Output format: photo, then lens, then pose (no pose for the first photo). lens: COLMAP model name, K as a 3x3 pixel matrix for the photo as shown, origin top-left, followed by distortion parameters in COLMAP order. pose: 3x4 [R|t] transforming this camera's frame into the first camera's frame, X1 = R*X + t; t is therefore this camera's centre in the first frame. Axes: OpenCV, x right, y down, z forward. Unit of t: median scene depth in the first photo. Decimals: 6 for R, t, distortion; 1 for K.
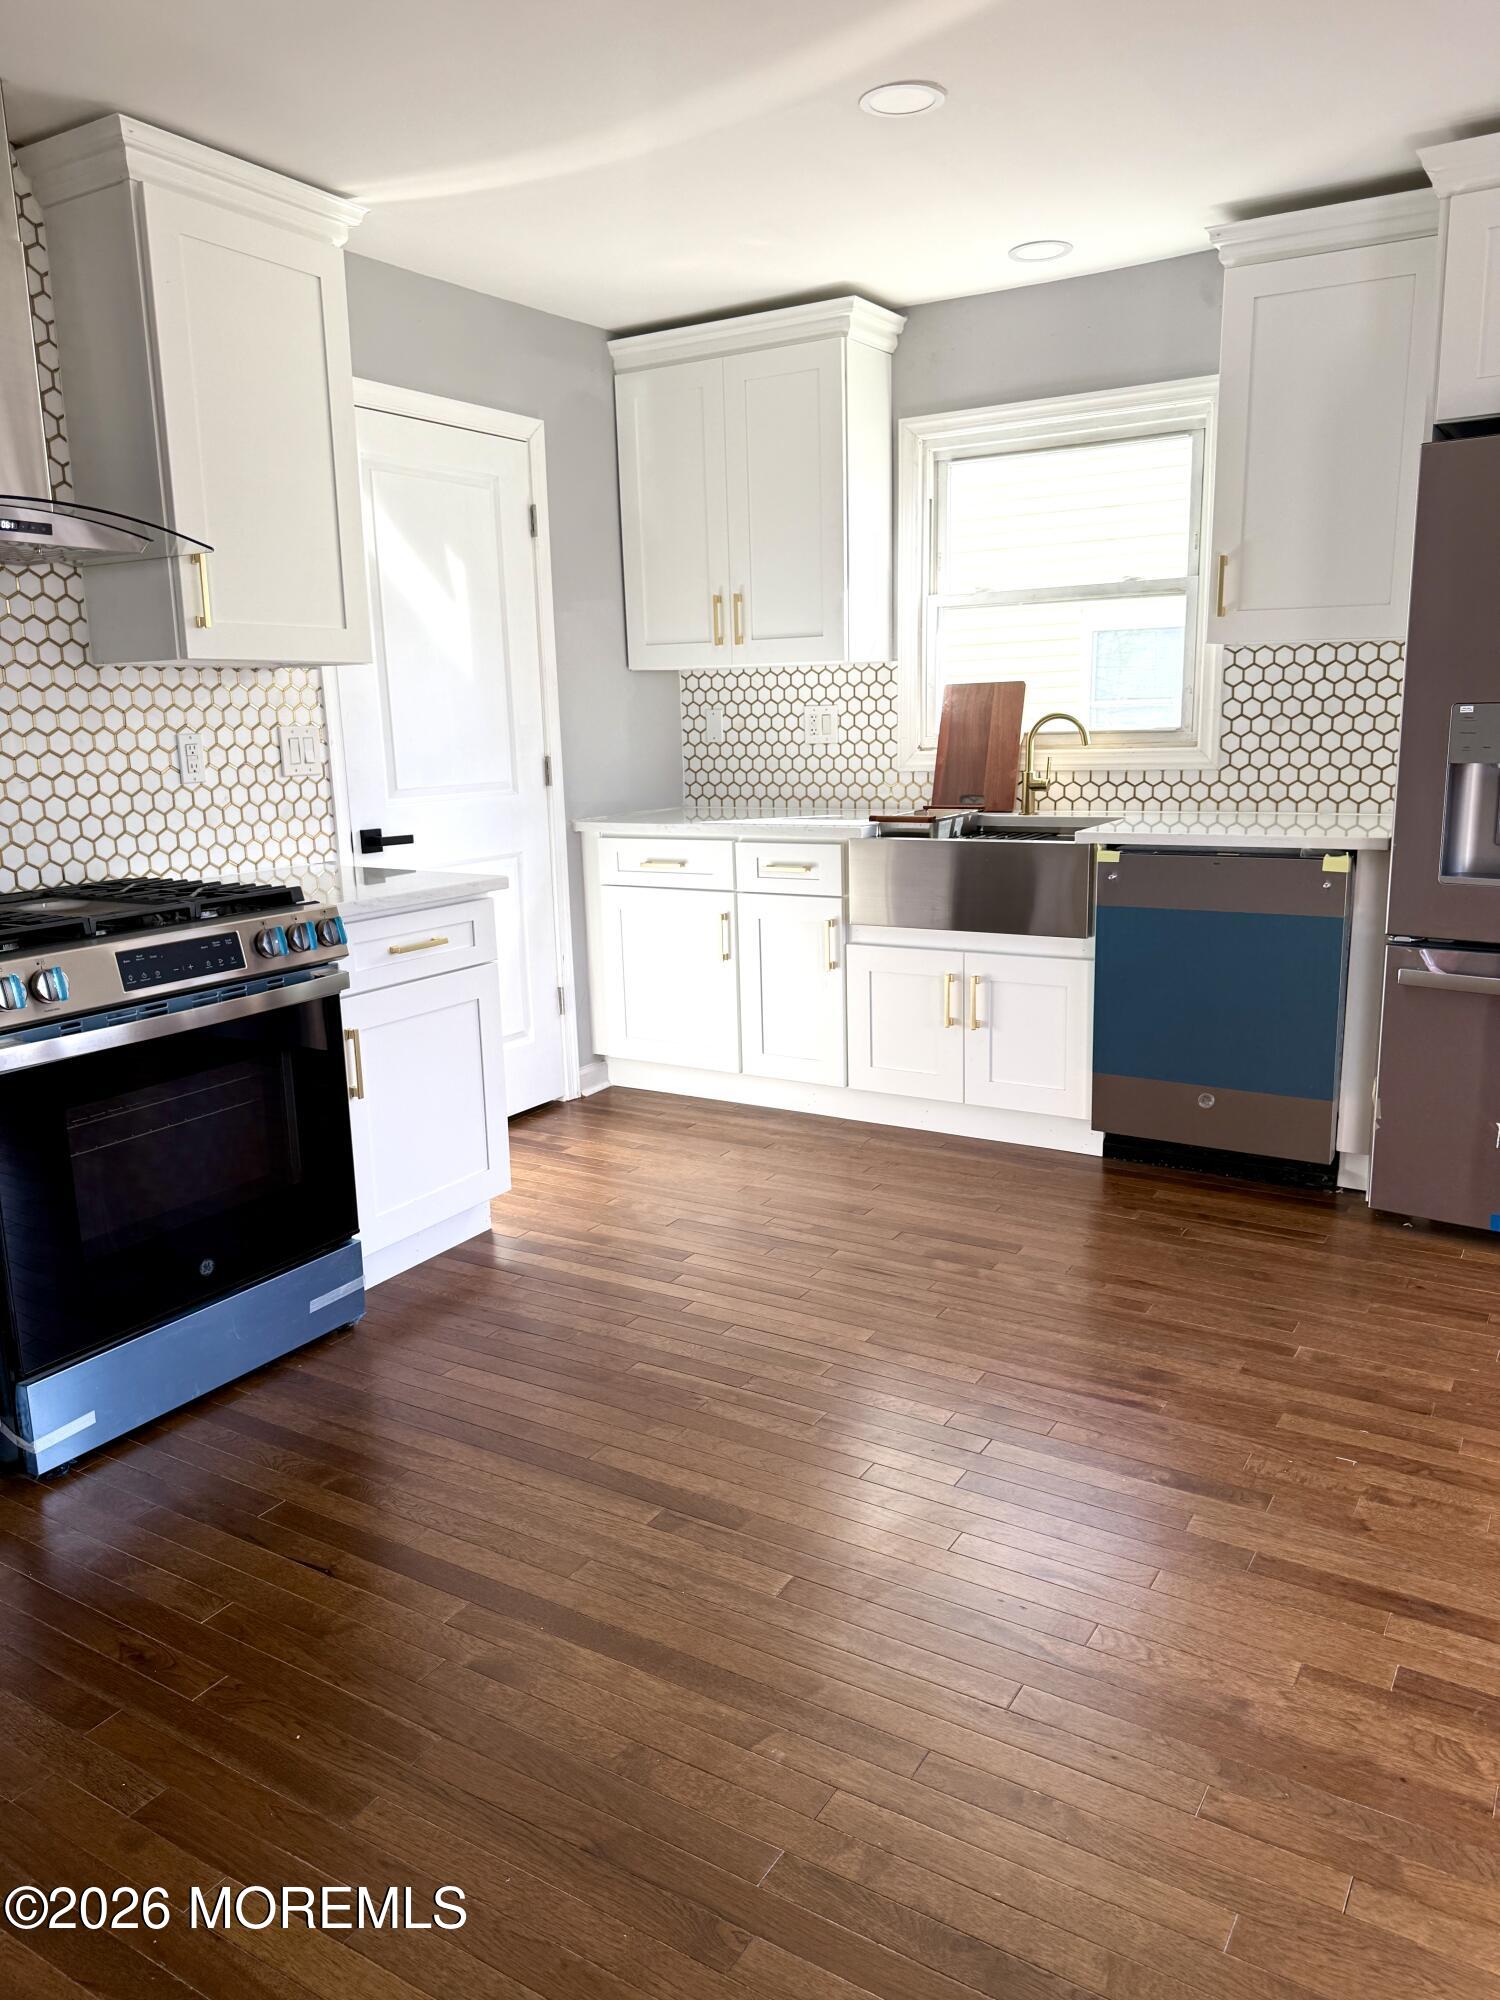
lens RADIAL K [[1415.5, 0, 746.4], [0, 1415.5, 1003.8], [0, 0, 1]] dist [0.064505, -0.026742]
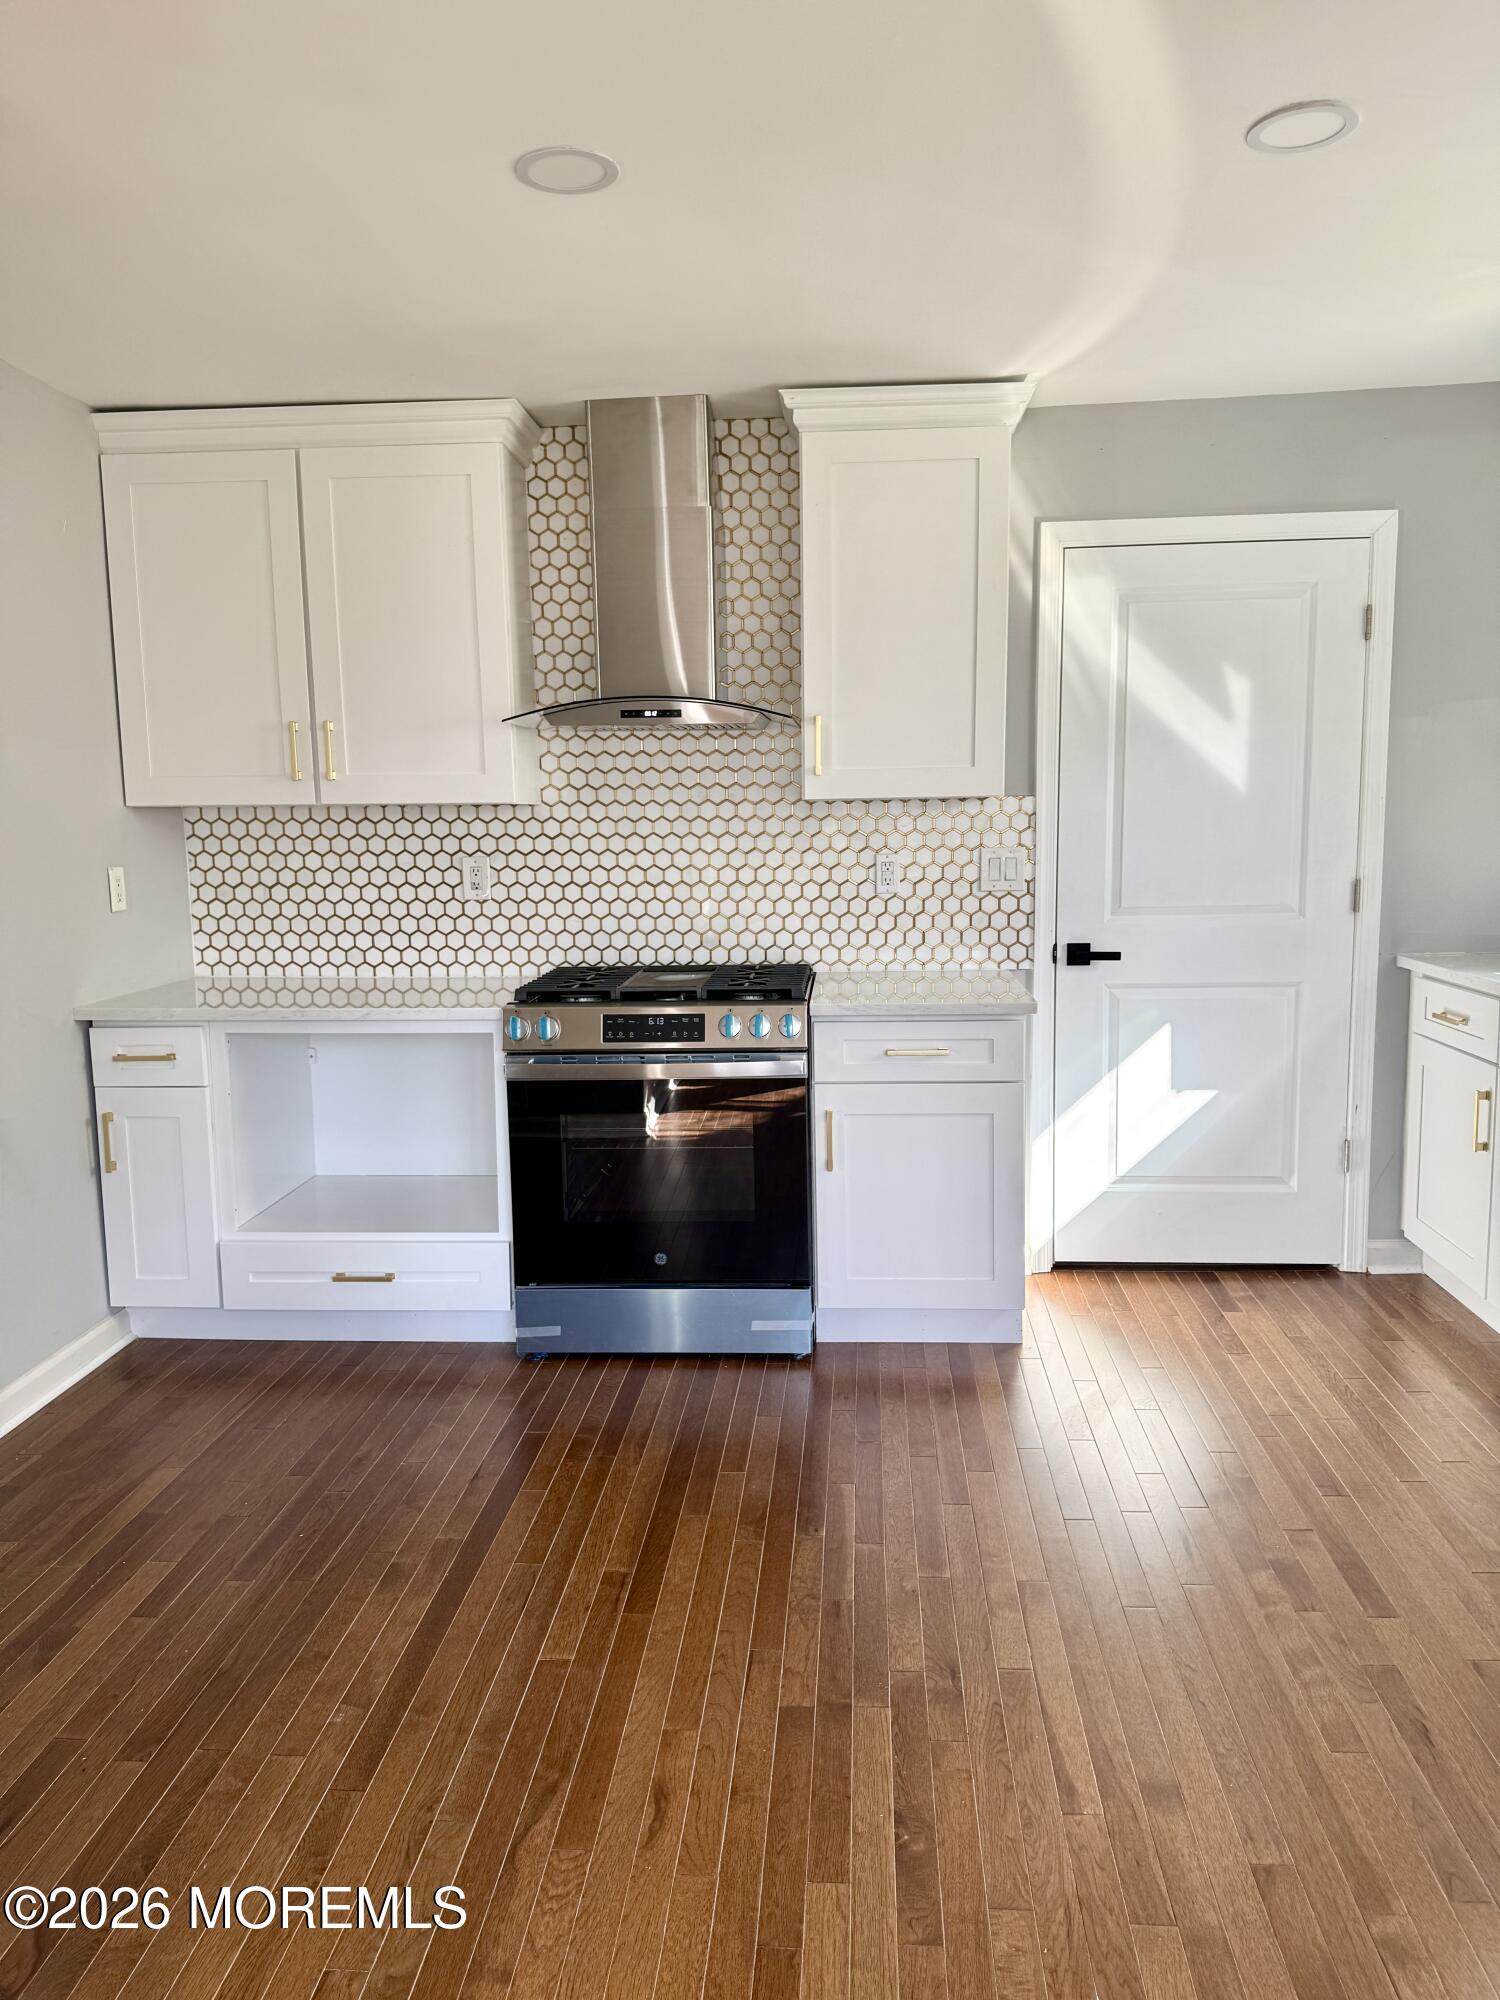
lens RADIAL K [[1415.5, 0, 748.9], [0, 1415.5, 996.8], [0, 0, 1]] dist [0.064505, -0.026742]
pose [[0.461218, 0.127247, -0.878115, 0.596156], [-0.171732, 0.983752, 0.052354, -0.105706], [0.870509, 0.126654, 0.475576, 0.321640]]
